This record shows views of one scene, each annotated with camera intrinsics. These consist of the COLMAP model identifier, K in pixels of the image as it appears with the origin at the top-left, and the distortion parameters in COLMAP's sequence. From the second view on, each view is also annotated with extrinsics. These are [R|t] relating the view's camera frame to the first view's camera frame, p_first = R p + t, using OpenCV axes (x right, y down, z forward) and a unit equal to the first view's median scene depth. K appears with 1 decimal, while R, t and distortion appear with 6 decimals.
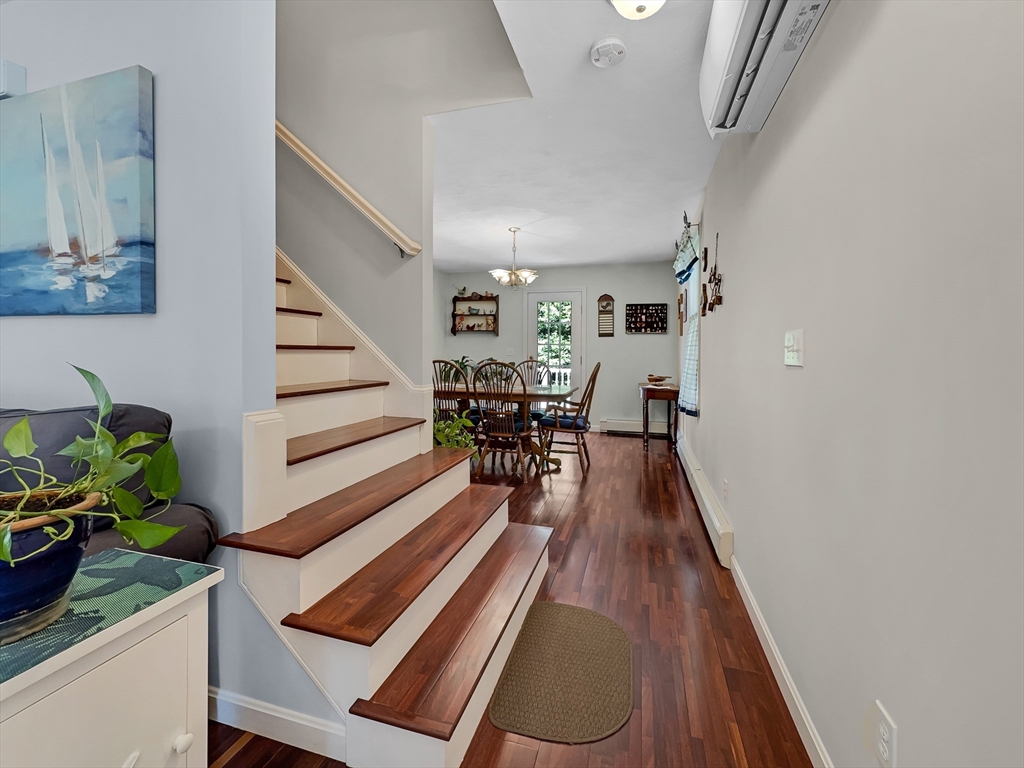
lens RADIAL K [[418.2, 0, 509.0], [0, 418.2, 356.7], [0, 0, 1]] dist [-0.003693, -0.000570]
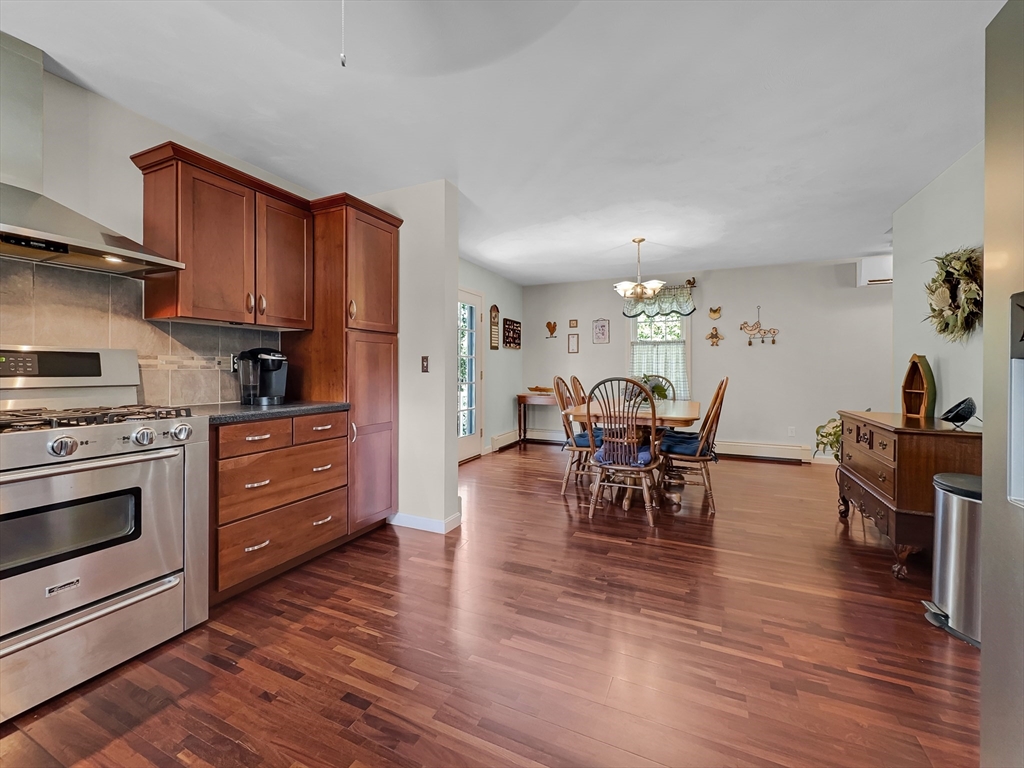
lens RADIAL K [[418.2, 0, 520.7], [0, 418.2, 370.0], [0, 0, 1]] dist [-0.003693, -0.000570]
pose [[0.127142, -0.012328, 0.991808, -0.723893], [0.005830, 0.999915, 0.011681, -0.012894], [-0.991867, 0.004297, 0.127203, 0.847553]]
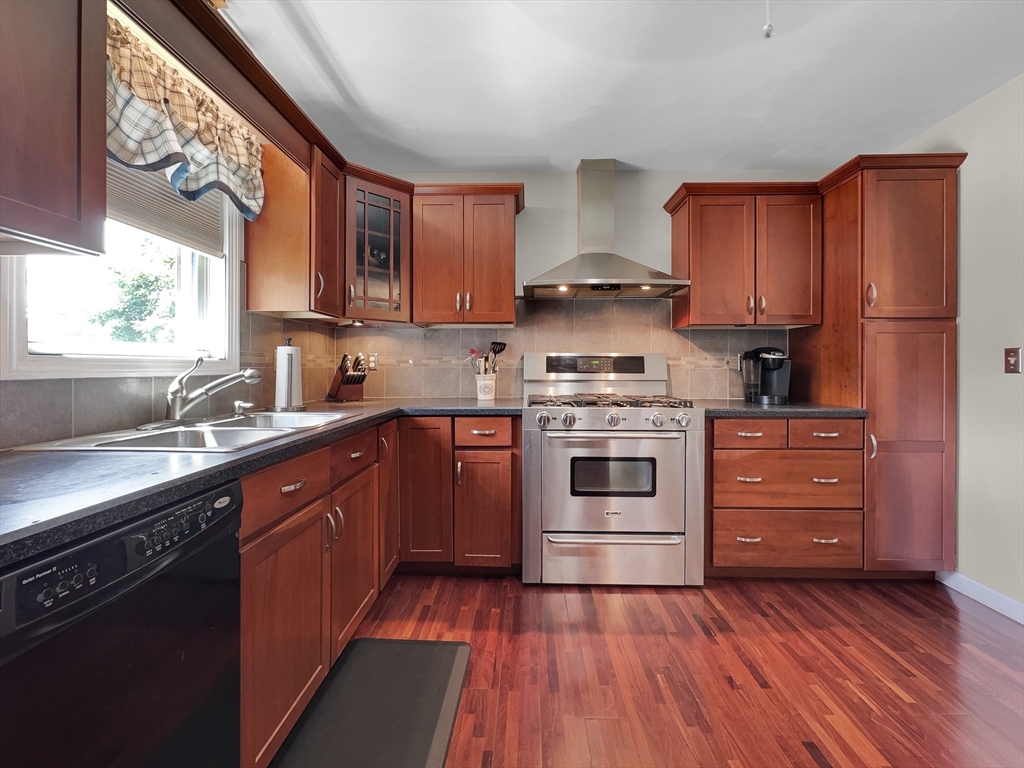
lens RADIAL K [[418.2, 0, 514.8], [0, 418.2, 366.9], [0, 0, 1]] dist [-0.003693, -0.000570]
pose [[0.965925, -0.009154, 0.258660, -0.695265], [0.010898, 0.999927, -0.005309, -0.012156], [-0.258593, 0.007947, 0.965954, 0.814075]]
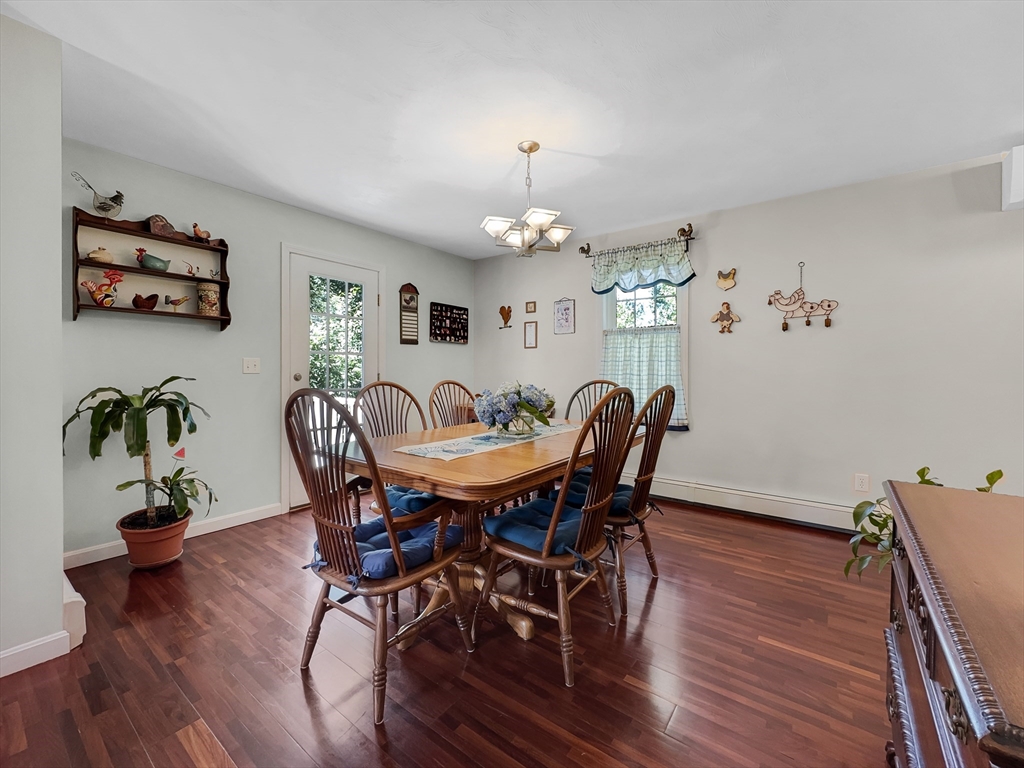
lens RADIAL K [[418.2, 0, 517.6], [0, 418.2, 374.8], [0, 0, 1]] dist [-0.003693, -0.000570]
pose [[0.347970, -0.020728, 0.937277, -0.378912], [0.006691, 0.999785, 0.019627, -0.008998], [-0.937482, -0.000558, 0.348033, 0.602621]]
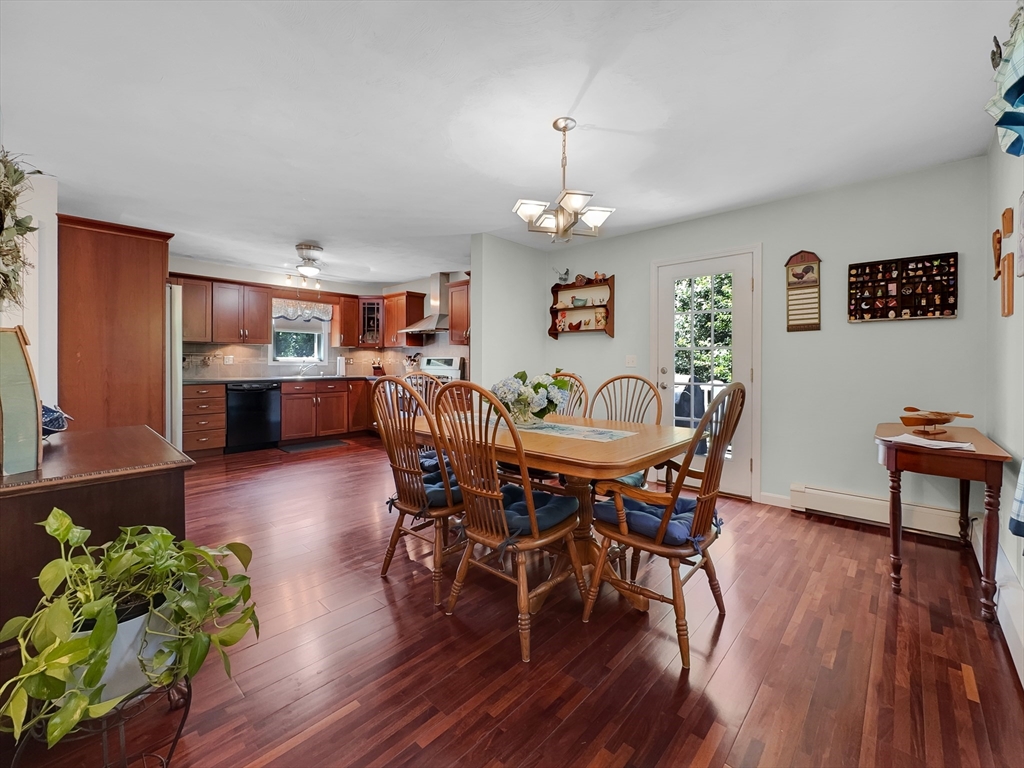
lens RADIAL K [[418.2, 0, 520.3], [0, 418.2, 367.5], [0, 0, 1]] dist [-0.003693, -0.000570]
pose [[0.904345, -0.002759, -0.426793, 0.137073], [0.001631, 0.999994, -0.003008, -0.000104], [0.426799, 0.002024, 0.904344, 0.377212]]
